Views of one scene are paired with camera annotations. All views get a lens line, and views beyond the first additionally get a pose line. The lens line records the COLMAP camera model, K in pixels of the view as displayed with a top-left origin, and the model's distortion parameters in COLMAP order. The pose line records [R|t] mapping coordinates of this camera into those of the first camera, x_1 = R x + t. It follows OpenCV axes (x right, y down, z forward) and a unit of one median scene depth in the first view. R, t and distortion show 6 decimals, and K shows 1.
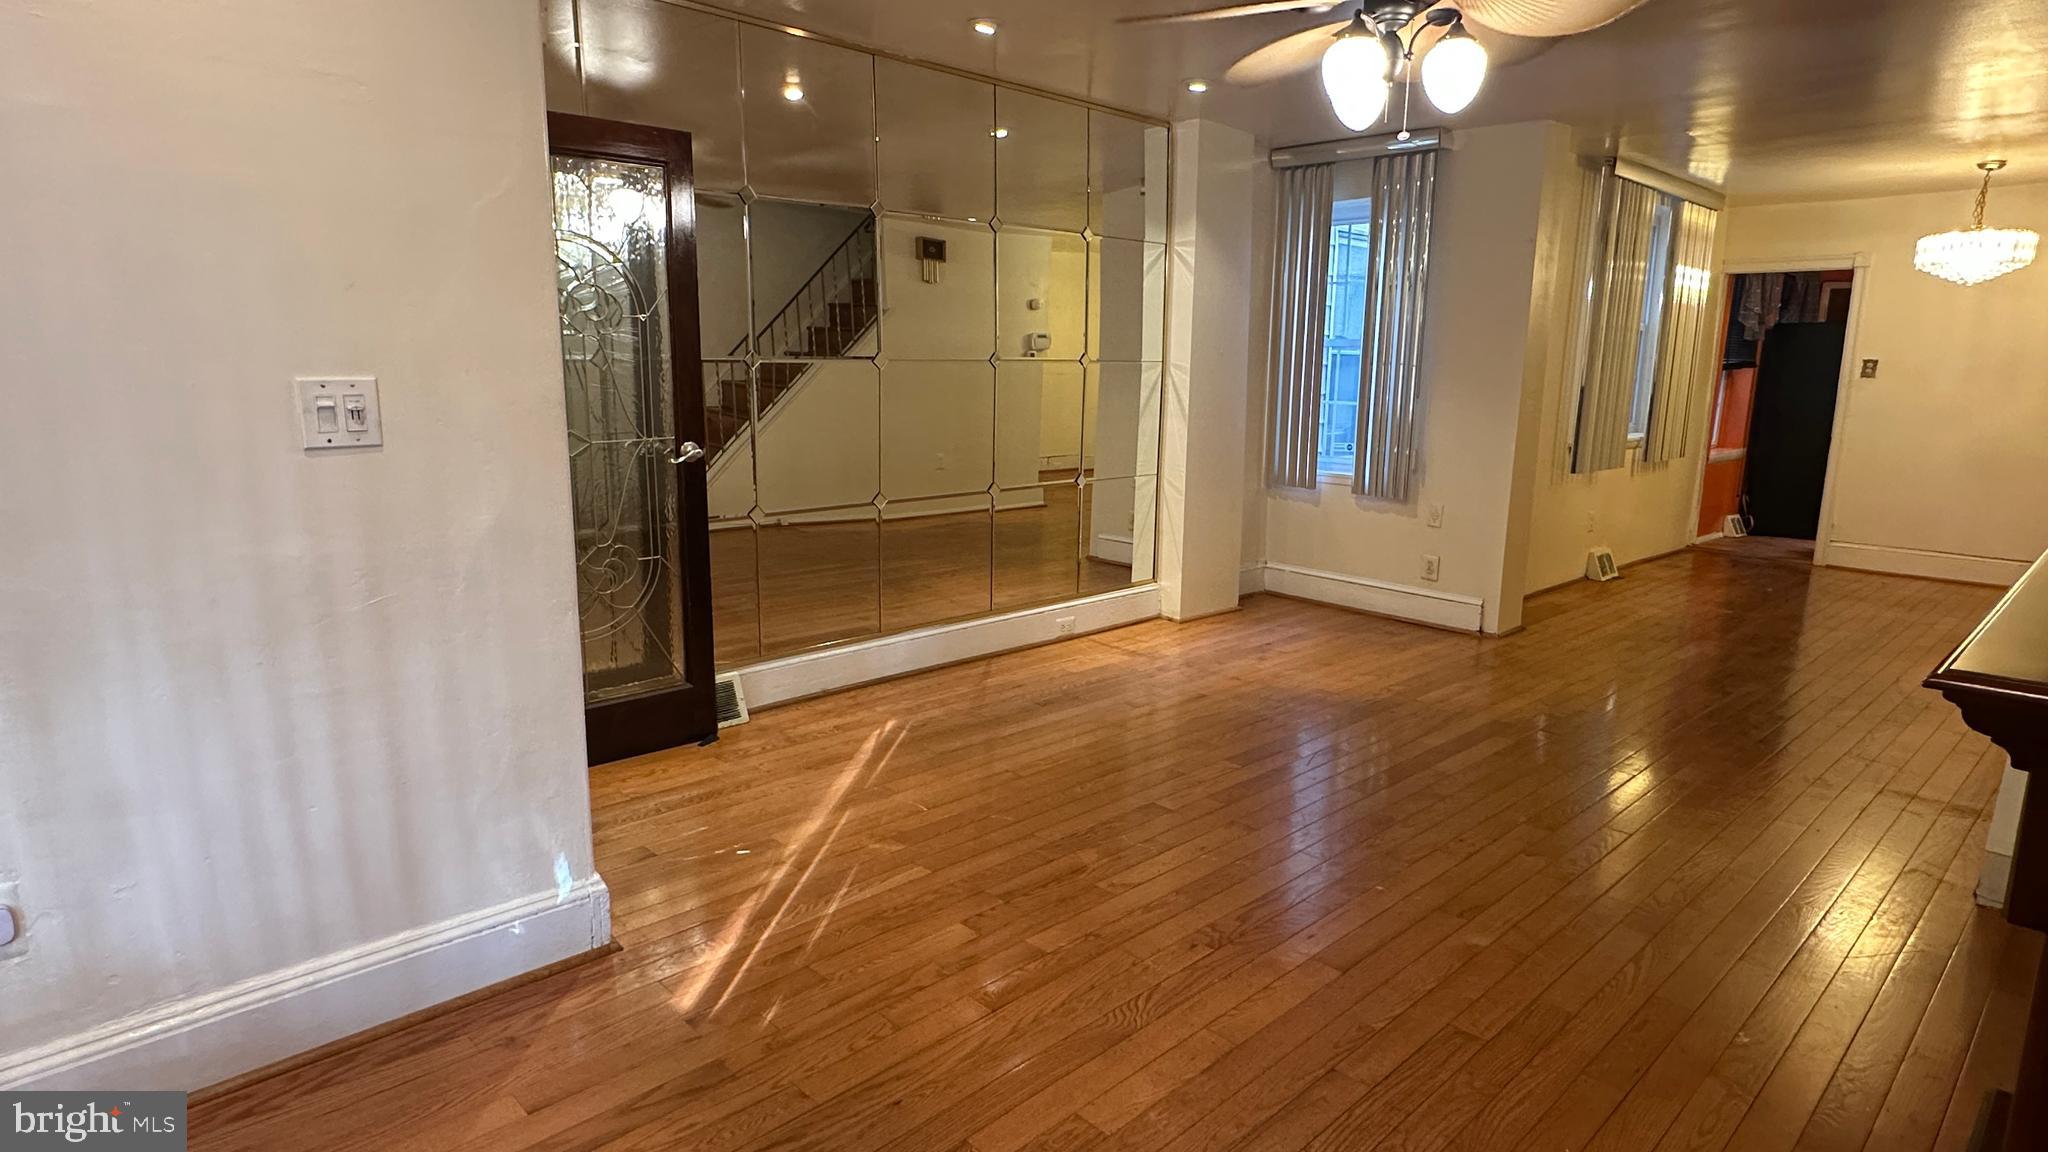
lens RADIAL K [[1123.9, 0, 1008.1], [0, 1123.9, 575.0], [0, 0, 1]] dist [-0.005500, 0.002162]
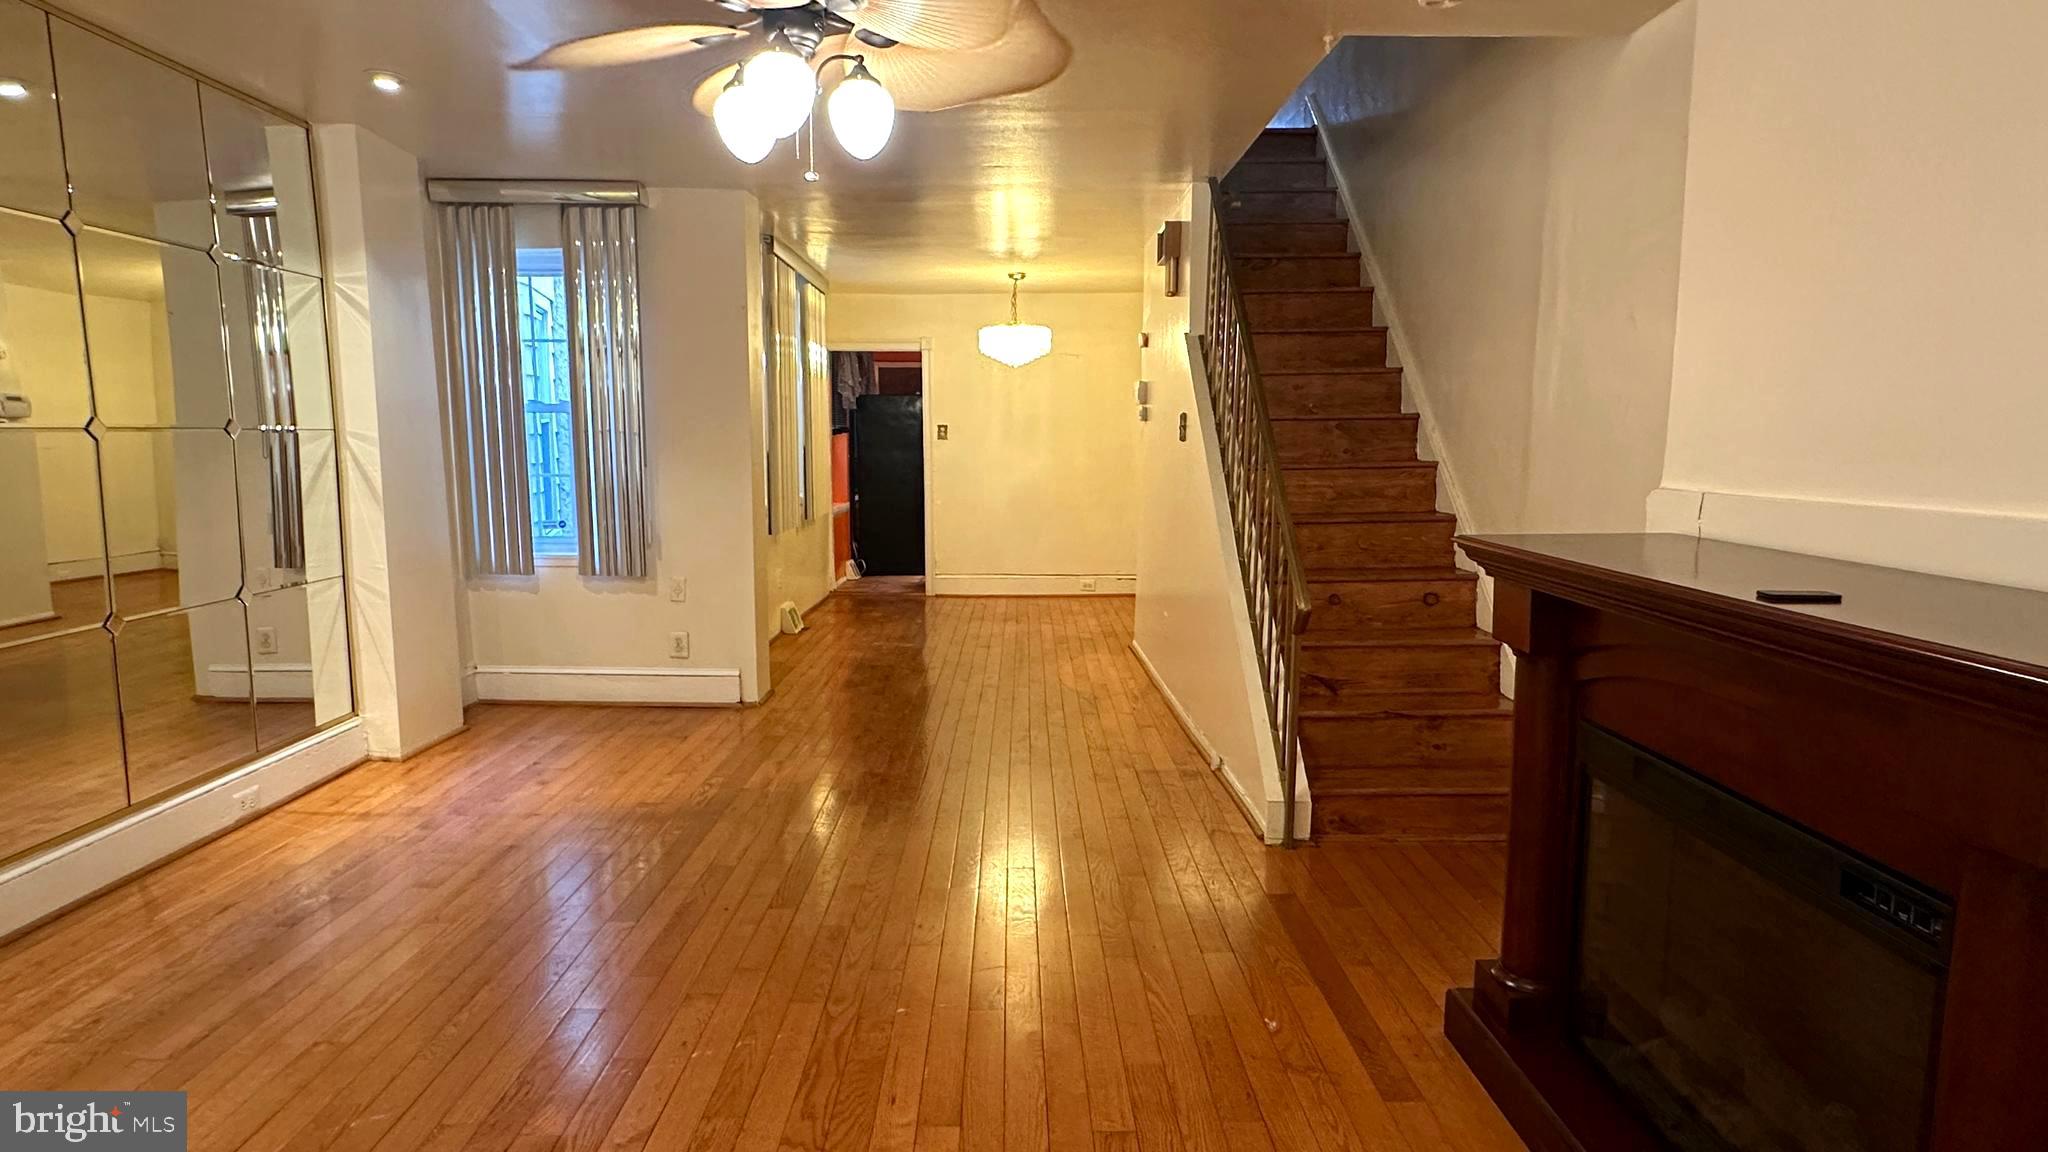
lens RADIAL K [[1123.9, 0, 1016.7], [0, 1123.9, 579.8], [0, 0, 1]] dist [-0.005500, 0.002162]
pose [[0.680782, -0.102922, 0.725219, -0.108900], [0.143275, 0.989665, 0.005955, -0.025701], [-0.718337, 0.099852, 0.688493, 0.143927]]
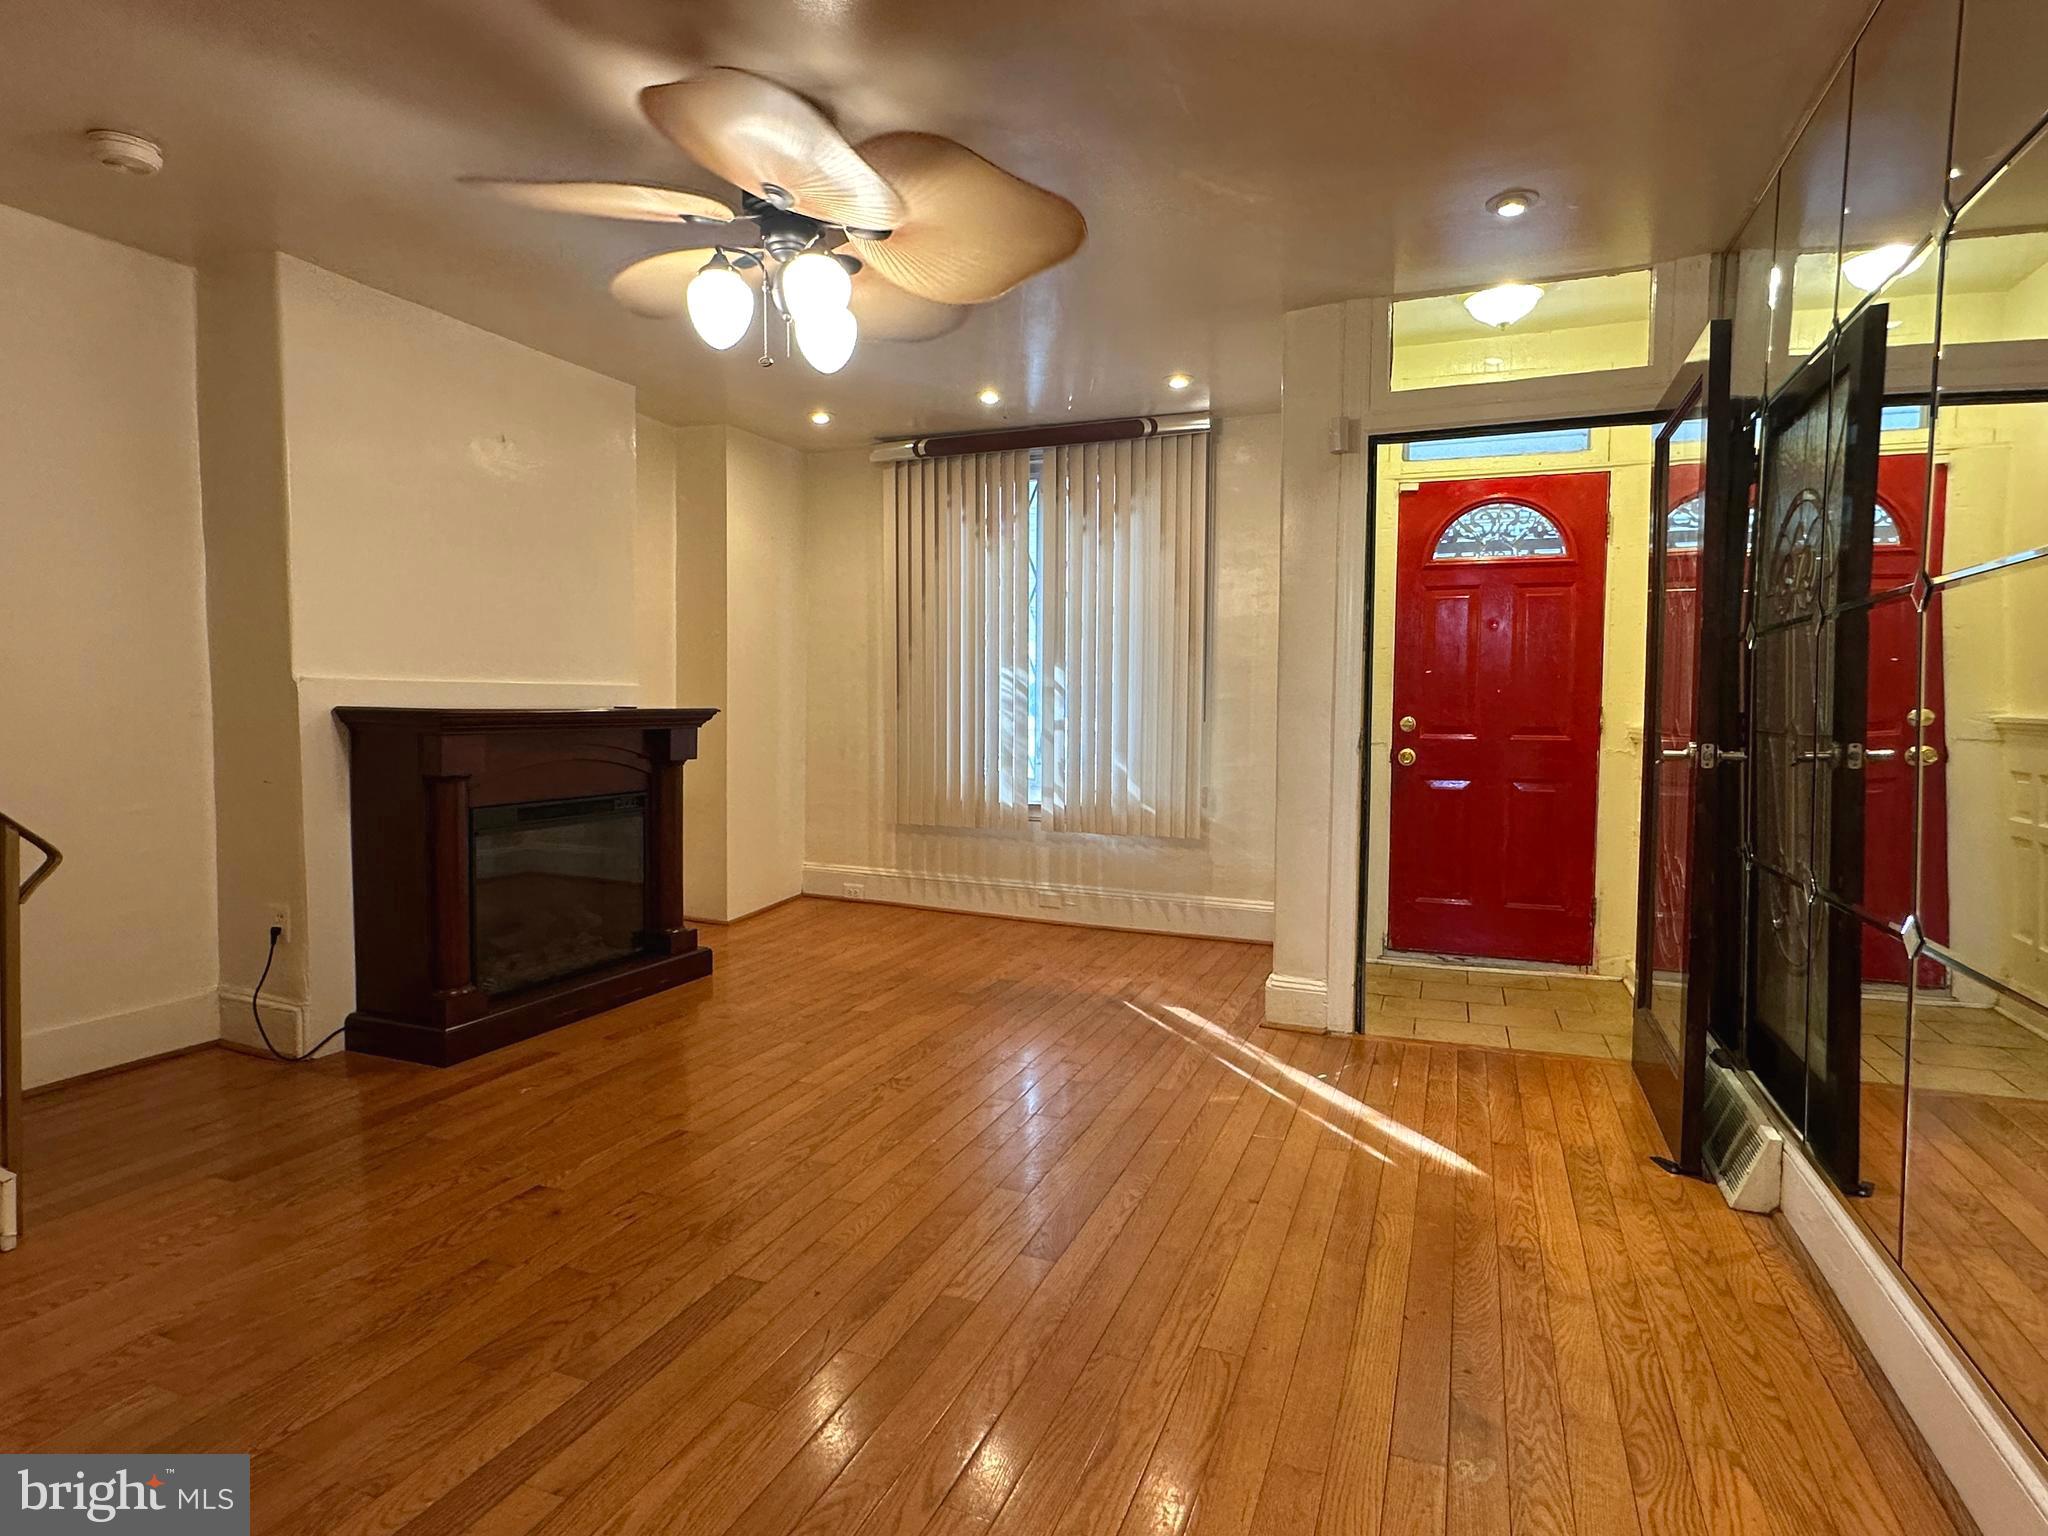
lens RADIAL K [[1122.7, 0, 1026.0], [0, 1122.7, 760.6], [0, 0, 1]] dist [-0.007151, 0.003727]
pose [[-0.902933, 0.009694, -0.429672, 0.270250], [-0.093393, 0.971430, 0.218177, -0.146290], [0.419511, 0.237128, -0.876231, 0.951091]]
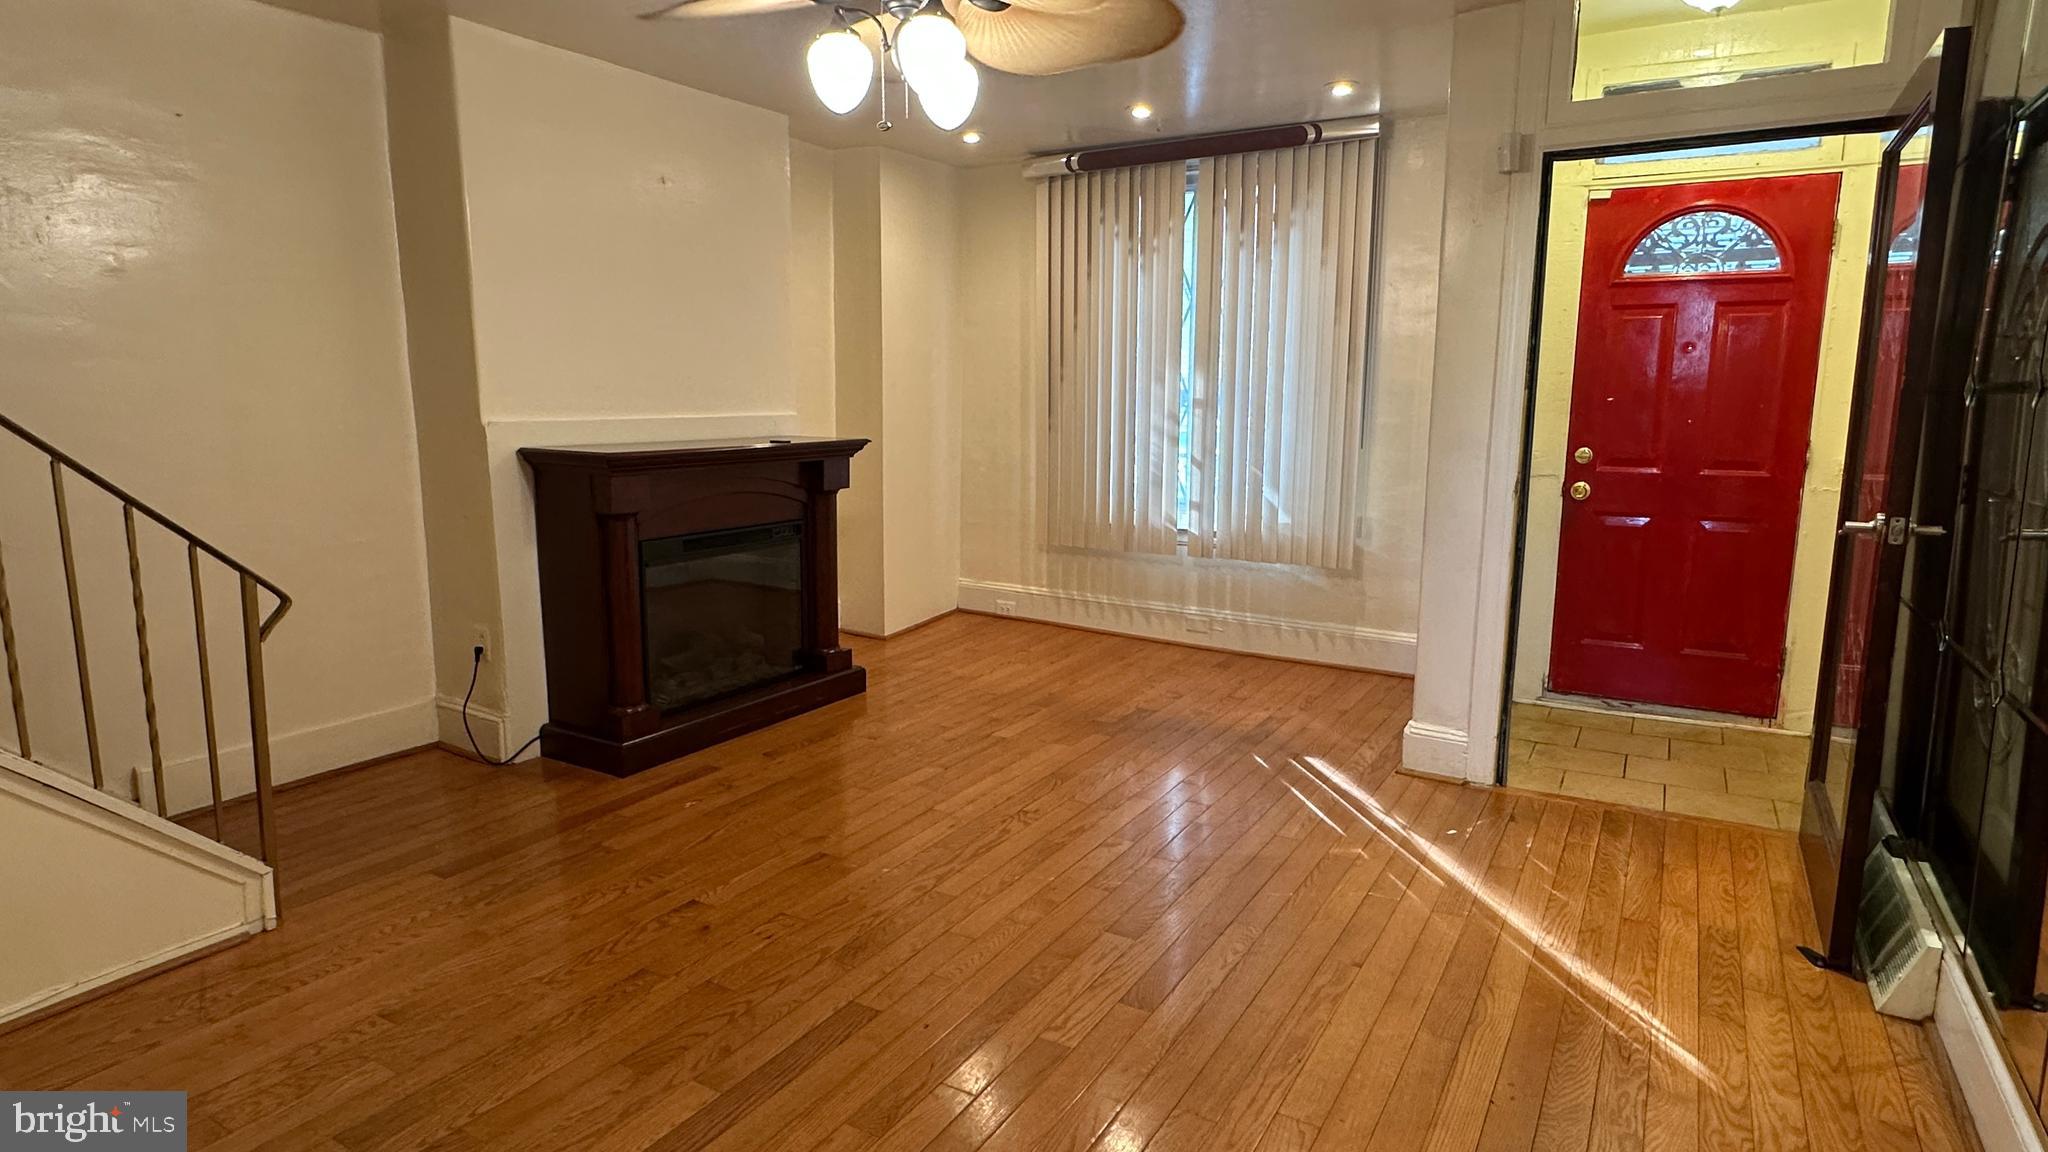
lens RADIAL K [[1123.9, 0, 1023.7], [0, 1123.9, 570.4], [0, 0, 1]] dist [-0.005500, 0.002162]
pose [[-0.959988, 0.034294, -0.277932, 0.247934], [-0.062892, 0.940718, 0.333307, -0.178966], [0.272886, 0.337451, -0.900922, 0.957207]]
